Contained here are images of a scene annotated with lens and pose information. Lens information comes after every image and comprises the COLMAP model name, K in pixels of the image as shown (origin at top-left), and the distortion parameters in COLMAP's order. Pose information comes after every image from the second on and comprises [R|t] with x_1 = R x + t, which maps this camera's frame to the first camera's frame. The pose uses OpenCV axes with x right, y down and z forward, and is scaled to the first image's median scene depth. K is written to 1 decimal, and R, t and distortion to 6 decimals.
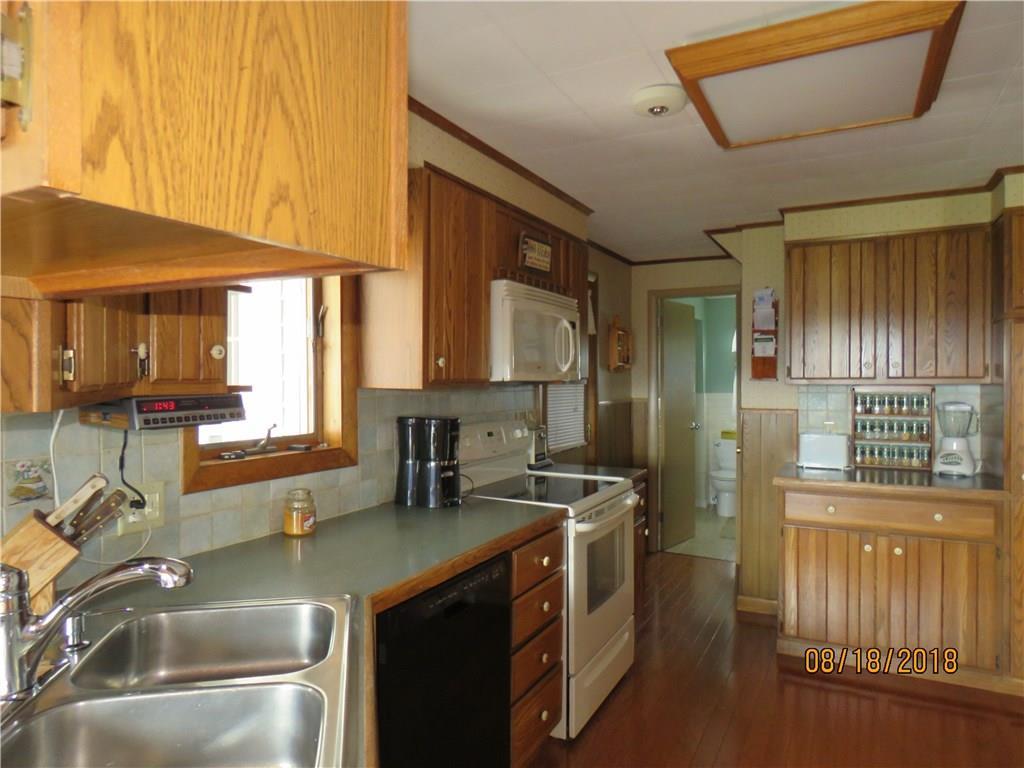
lens RADIAL K [[649.6, 0, 503.4], [0, 649.6, 380.9], [0, 0, 1]] dist [-0.032400, 0.009823]
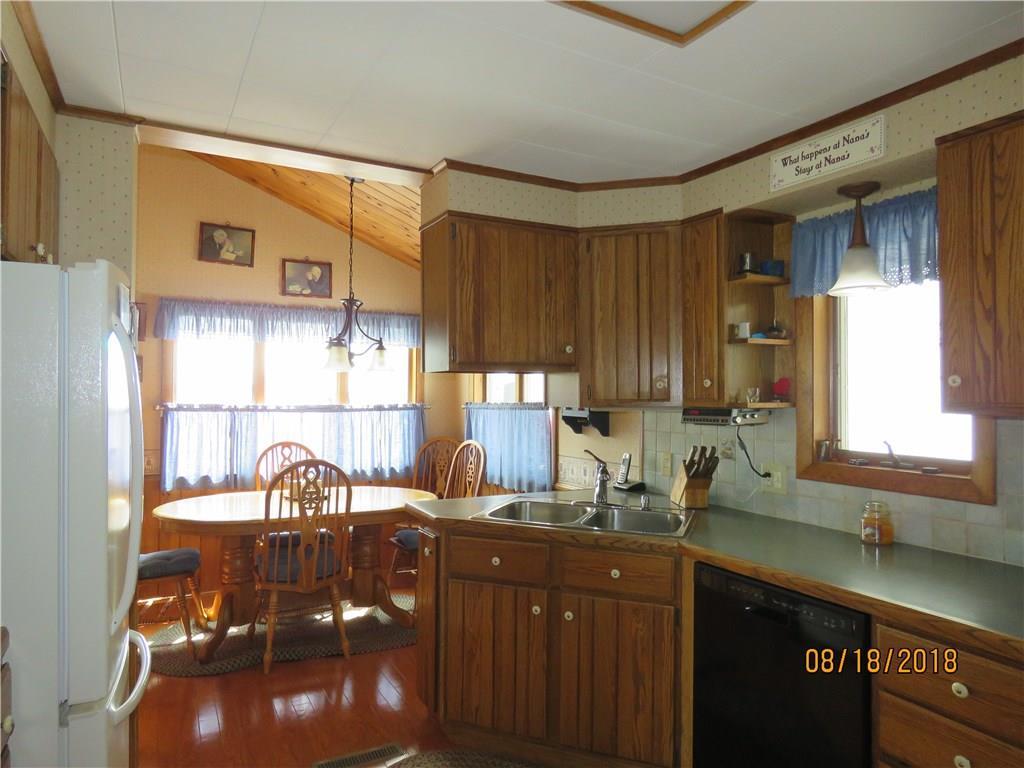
lens RADIAL K [[649.6, 0, 512.8], [0, 649.6, 387.6], [0, 0, 1]] dist [-0.032400, 0.009823]
pose [[-0.552584, -0.013868, -0.833342, 1.024061], [-0.011978, 0.999890, -0.008697, -0.008464], [0.833371, 0.005176, -0.552689, 1.200290]]
